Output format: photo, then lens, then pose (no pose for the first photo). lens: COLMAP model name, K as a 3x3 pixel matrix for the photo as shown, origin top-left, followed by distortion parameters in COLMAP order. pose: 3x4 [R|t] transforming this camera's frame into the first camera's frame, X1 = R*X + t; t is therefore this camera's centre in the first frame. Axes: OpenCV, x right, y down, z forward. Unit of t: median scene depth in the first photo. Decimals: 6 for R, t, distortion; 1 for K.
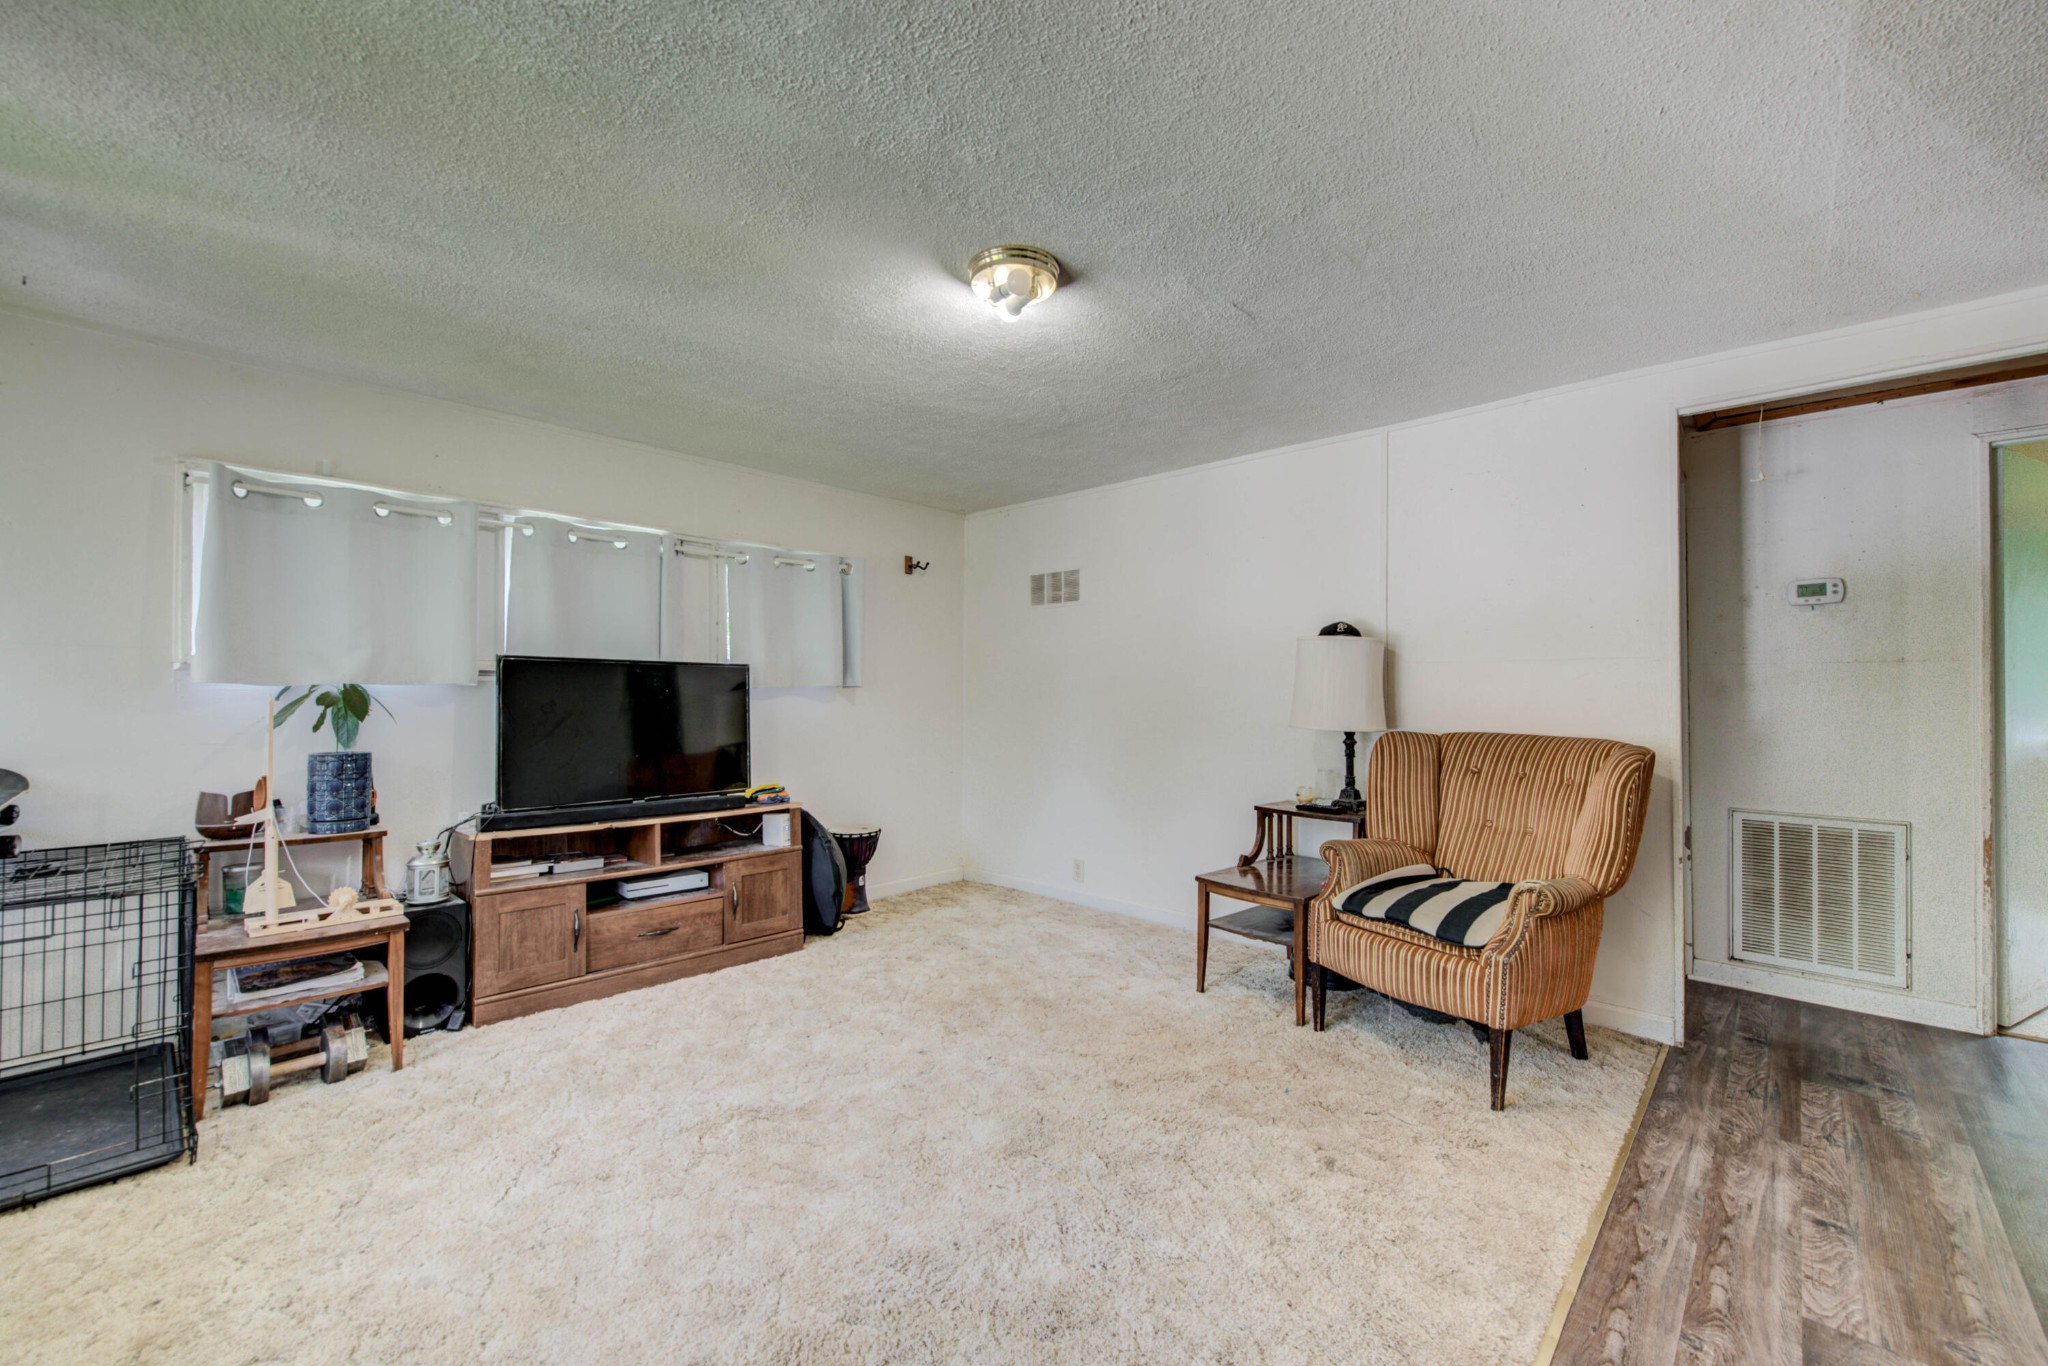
lens RADIAL K [[820.4, 0, 1041.0], [0, 820.4, 687.0], [0, 0, 1]] dist [-0.001522, -0.000081]
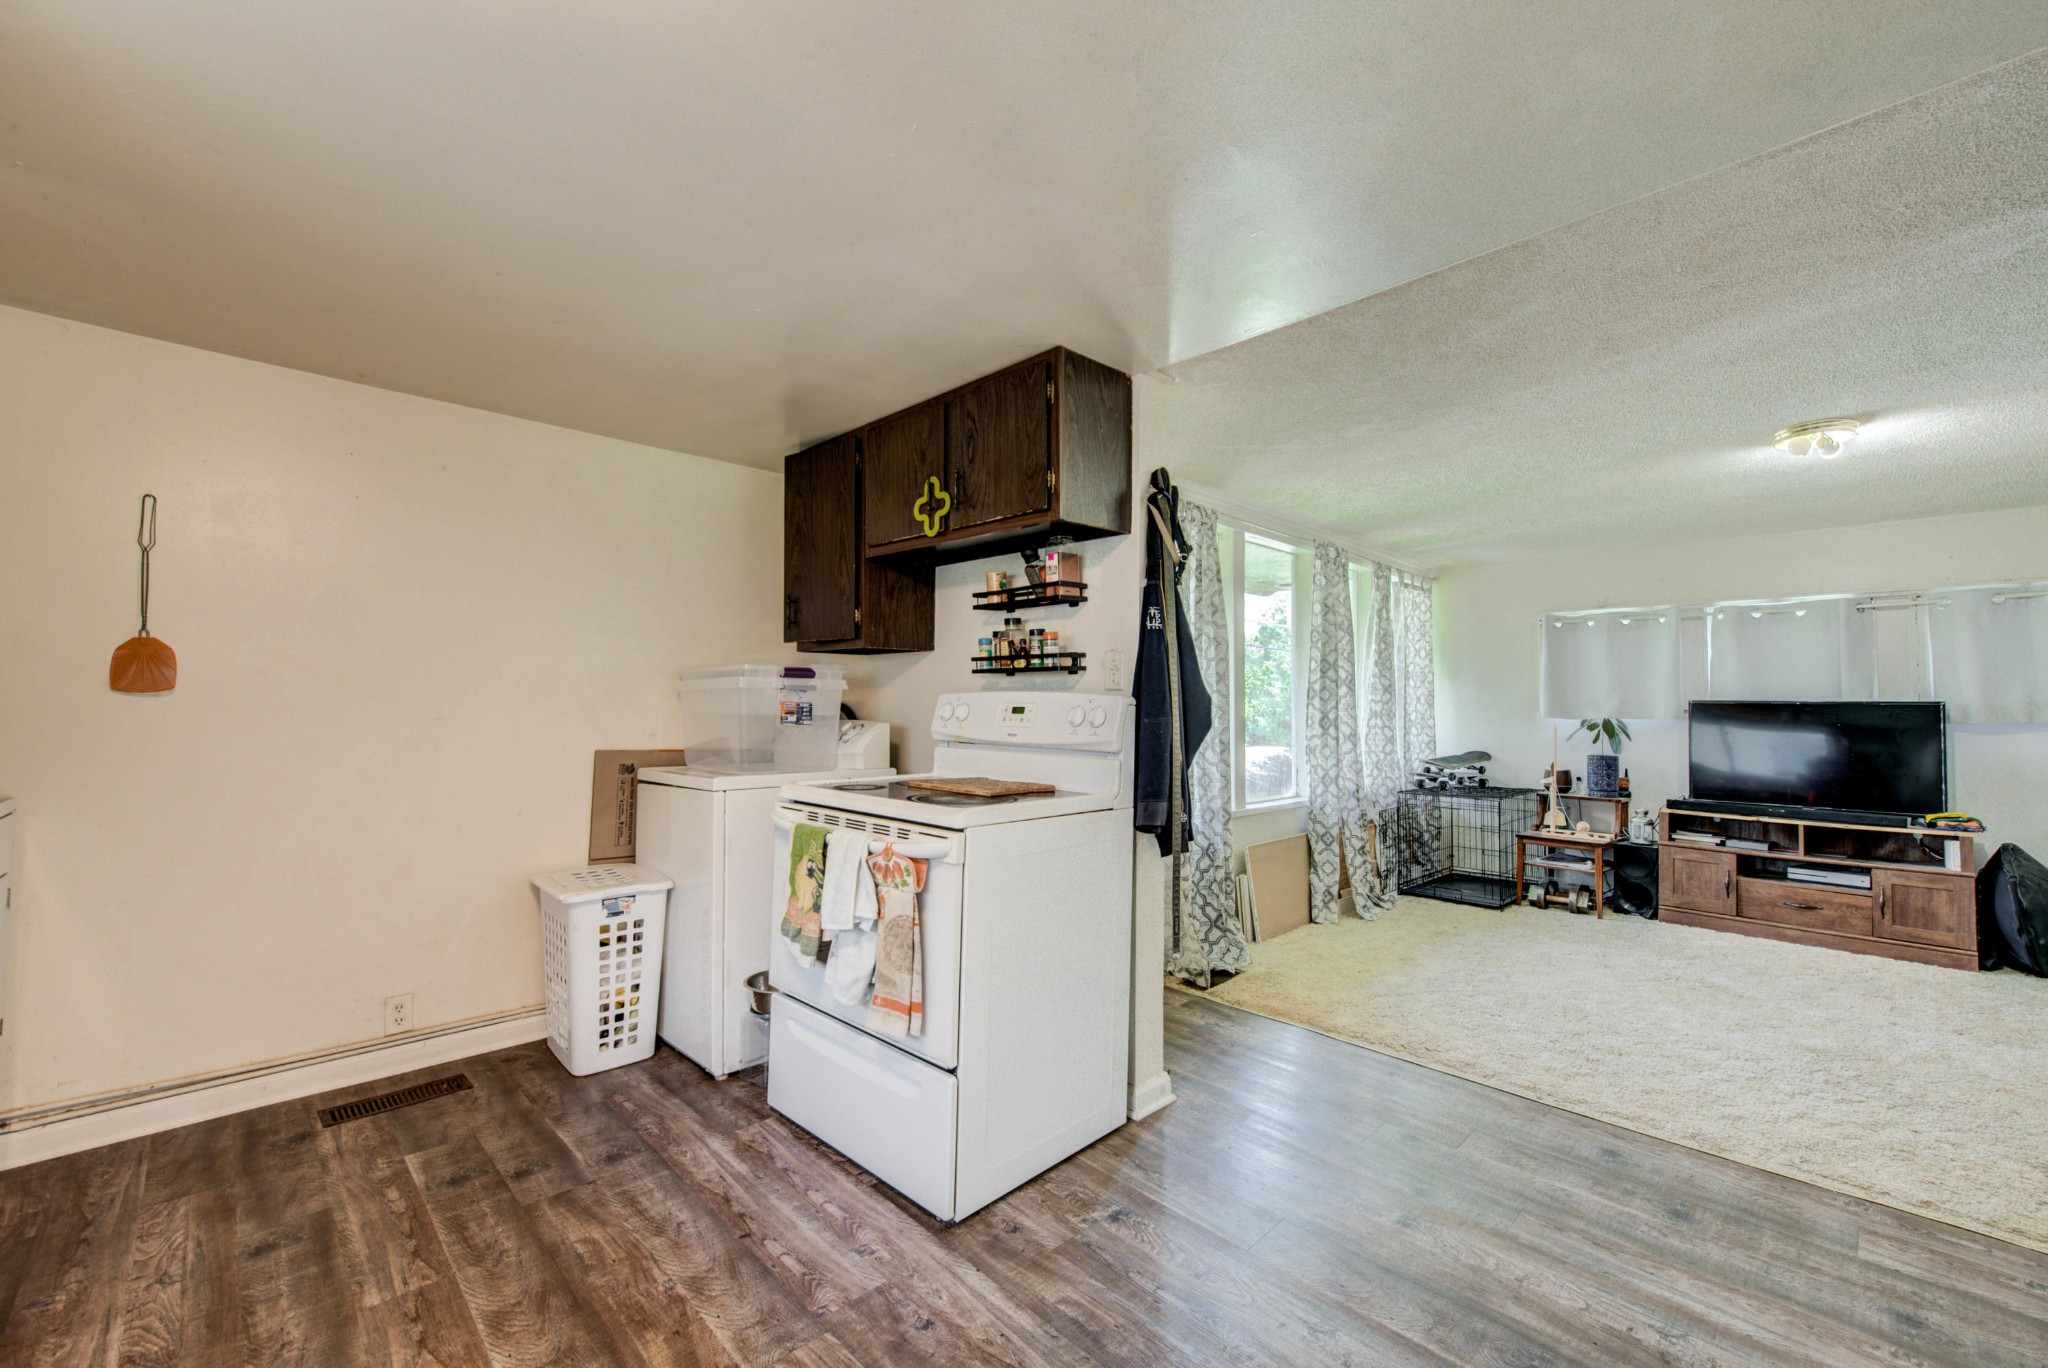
lens RADIAL K [[820.4, 0, 1041.0], [0, 820.4, 688.0], [0, 0, 1]] dist [-0.001522, -0.000081]
pose [[-0.030205, -0.021860, -0.999305, 0.931748], [0.003770, 0.999751, -0.021984, -0.032210], [0.999537, -0.004431, -0.030116, -0.201973]]
